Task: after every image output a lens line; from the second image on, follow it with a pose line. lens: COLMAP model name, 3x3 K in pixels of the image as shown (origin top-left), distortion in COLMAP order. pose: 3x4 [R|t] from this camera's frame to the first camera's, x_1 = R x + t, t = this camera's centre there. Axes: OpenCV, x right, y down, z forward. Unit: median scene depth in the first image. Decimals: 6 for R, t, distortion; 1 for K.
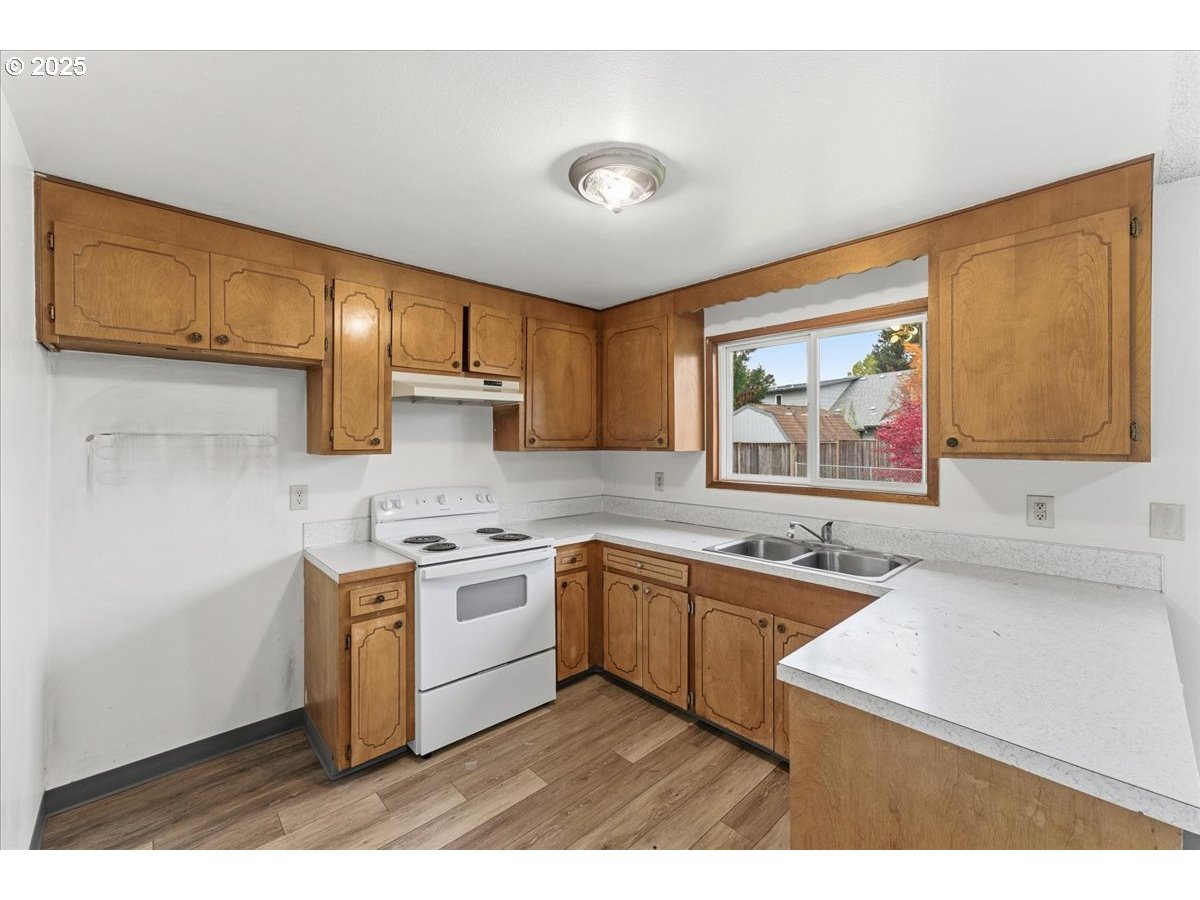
lens RADIAL K [[488.3, 0, 596.3], [0, 488.3, 444.9], [0, 0, 1]] dist [-0.009194, 0.002089]
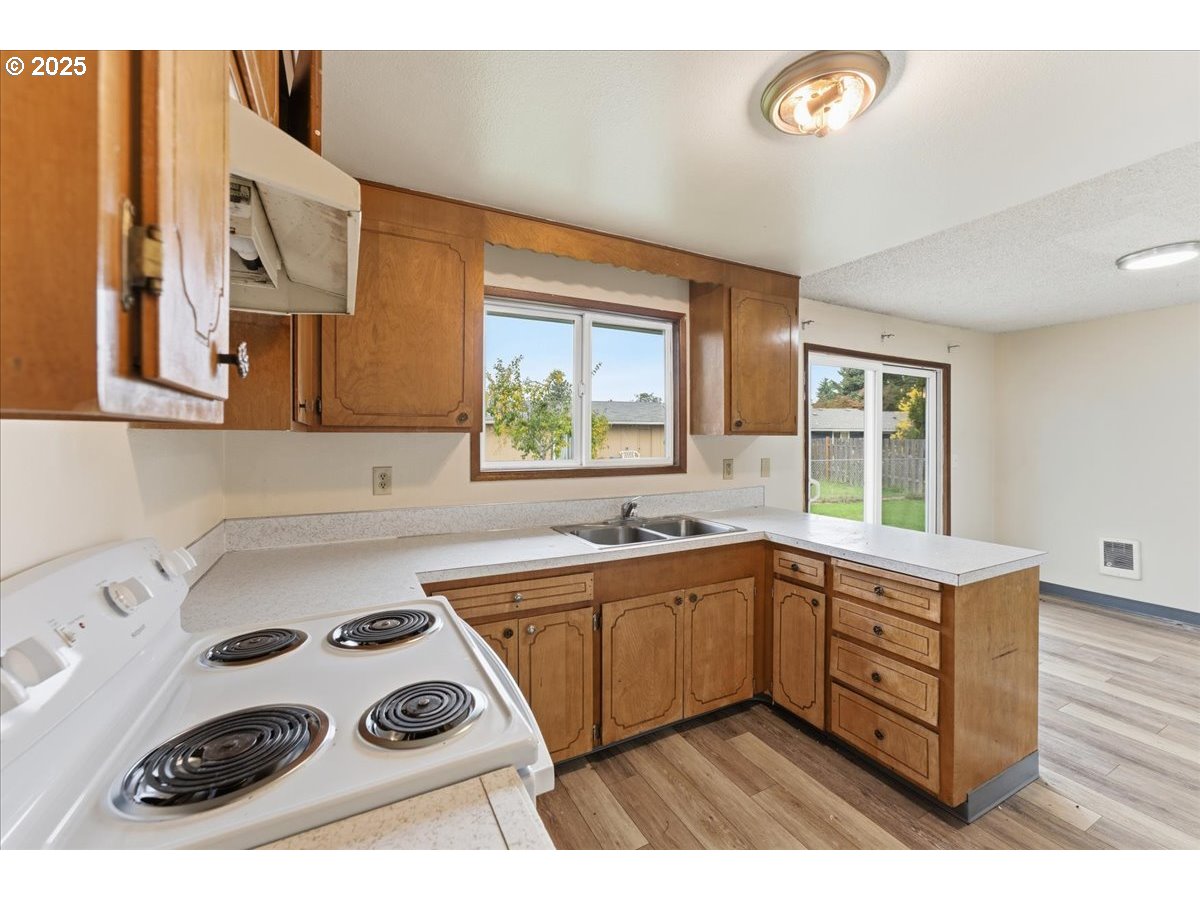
lens RADIAL K [[488.3, 0, 599.2], [0, 488.3, 438.5], [0, 0, 1]] dist [-0.009194, 0.002089]
pose [[0.264133, -0.003823, 0.964479, -0.617243], [-0.001946, 0.999988, 0.004496, 0.021971], [-0.964484, -0.003064, 0.264123, 0.808795]]
